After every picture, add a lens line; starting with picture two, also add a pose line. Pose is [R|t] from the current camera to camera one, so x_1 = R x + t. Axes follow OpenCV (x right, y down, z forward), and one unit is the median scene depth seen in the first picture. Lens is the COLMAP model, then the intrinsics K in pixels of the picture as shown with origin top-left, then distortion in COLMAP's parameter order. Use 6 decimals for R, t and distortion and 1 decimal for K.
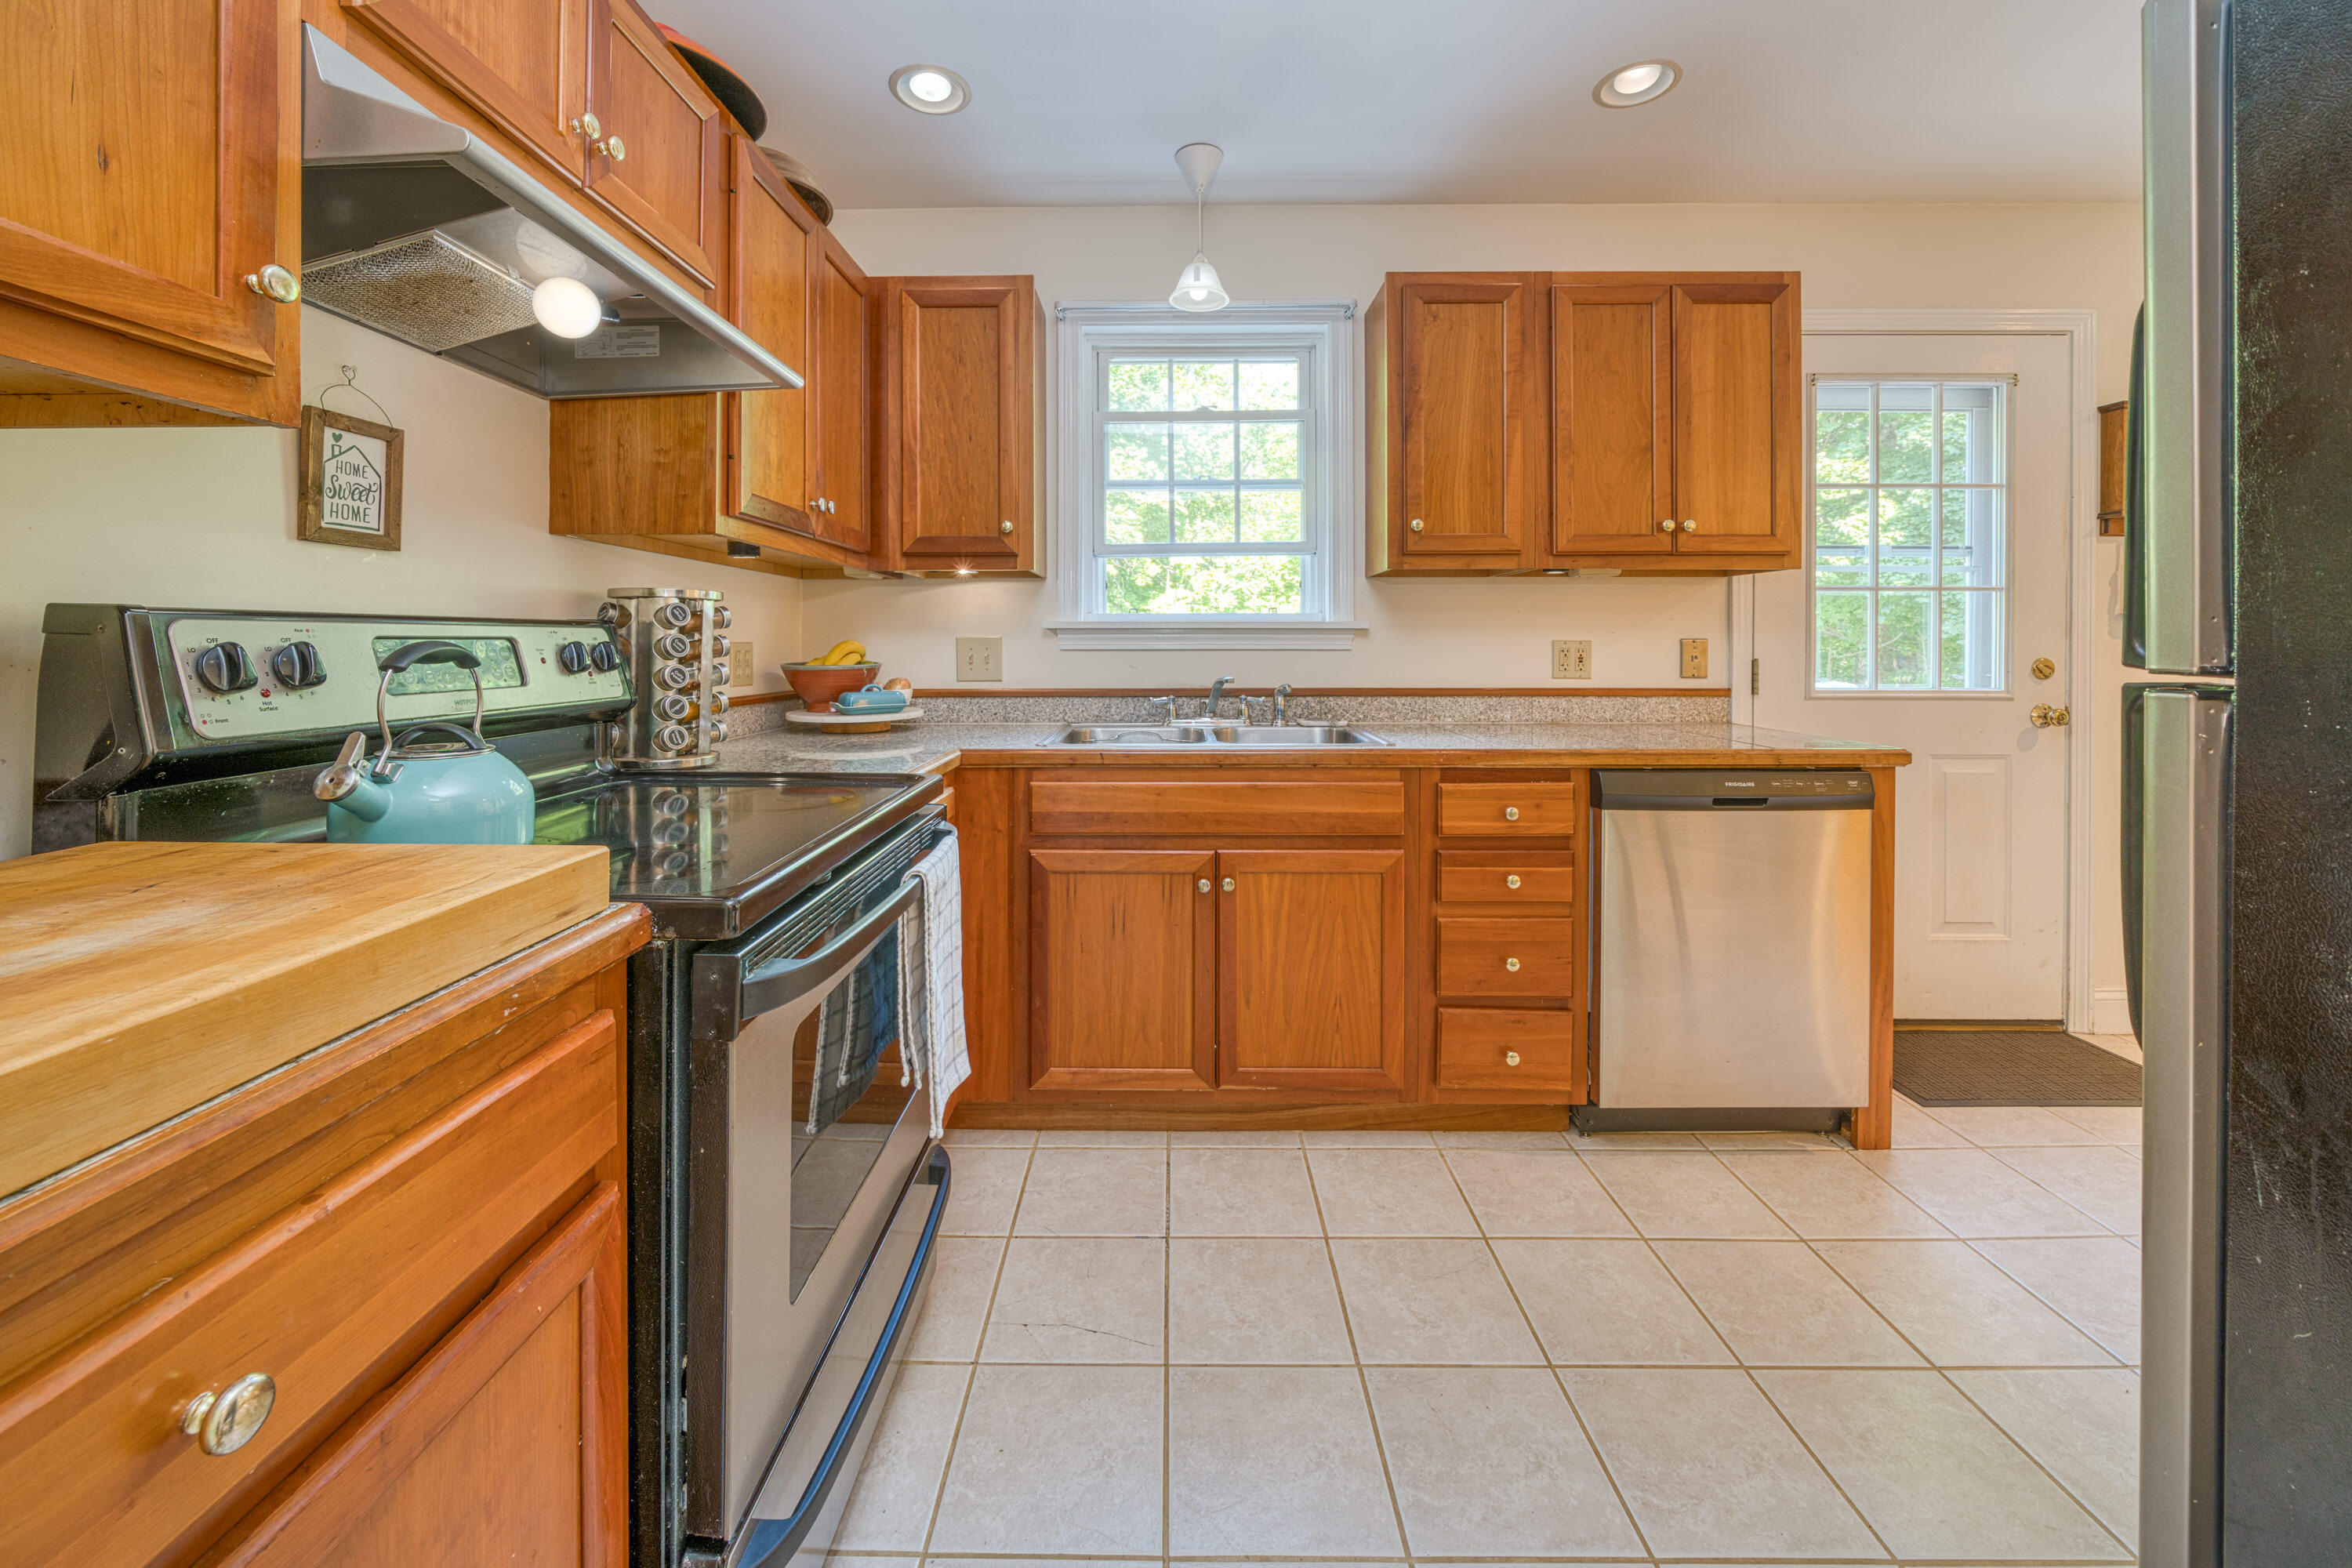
lens RADIAL K [[824.6, 0, 1150.4], [0, 824.6, 660.1], [0, 0, 1]] dist [-0.002301, -0.000249]
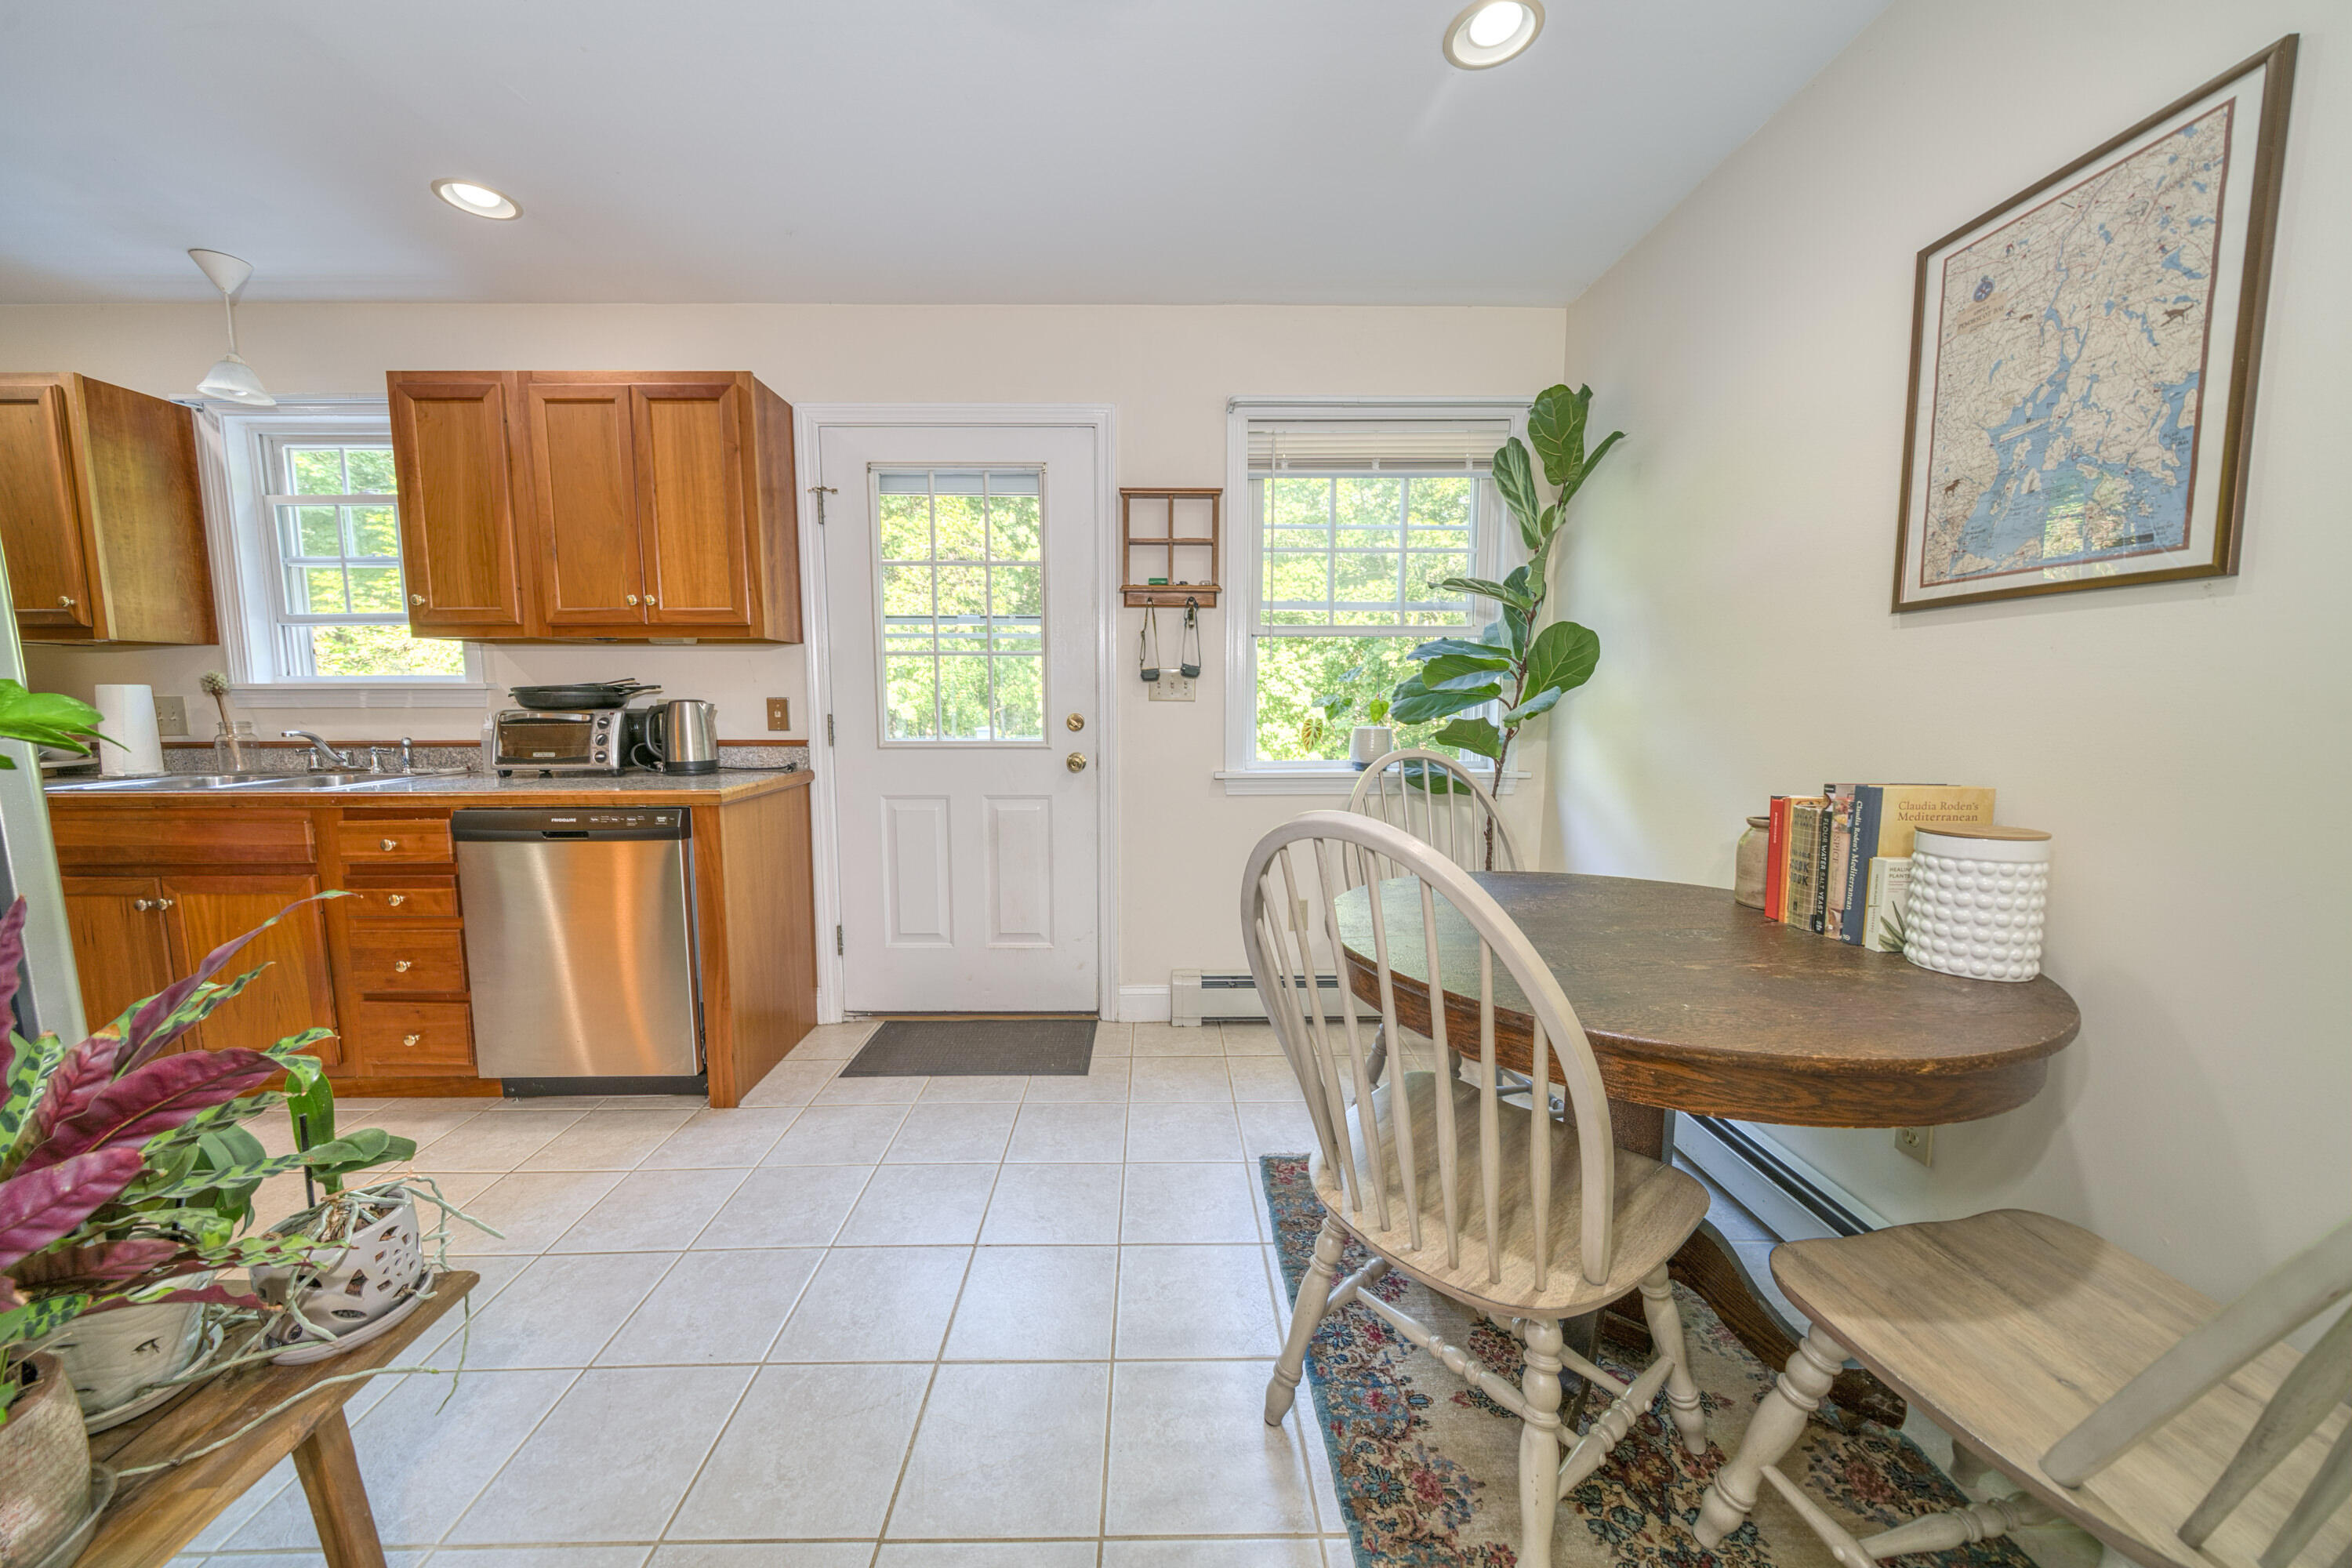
lens RADIAL K [[824.6, 0, 1178.0], [0, 824.6, 781.7], [0, 0, 1]] dist [-0.002301, -0.000249]
pose [[0.999426, -0.004633, 0.033552, 1.346969], [0.001502, 0.995687, 0.092759, -0.015260], [-0.033837, -0.092655, 0.995123, -0.206697]]
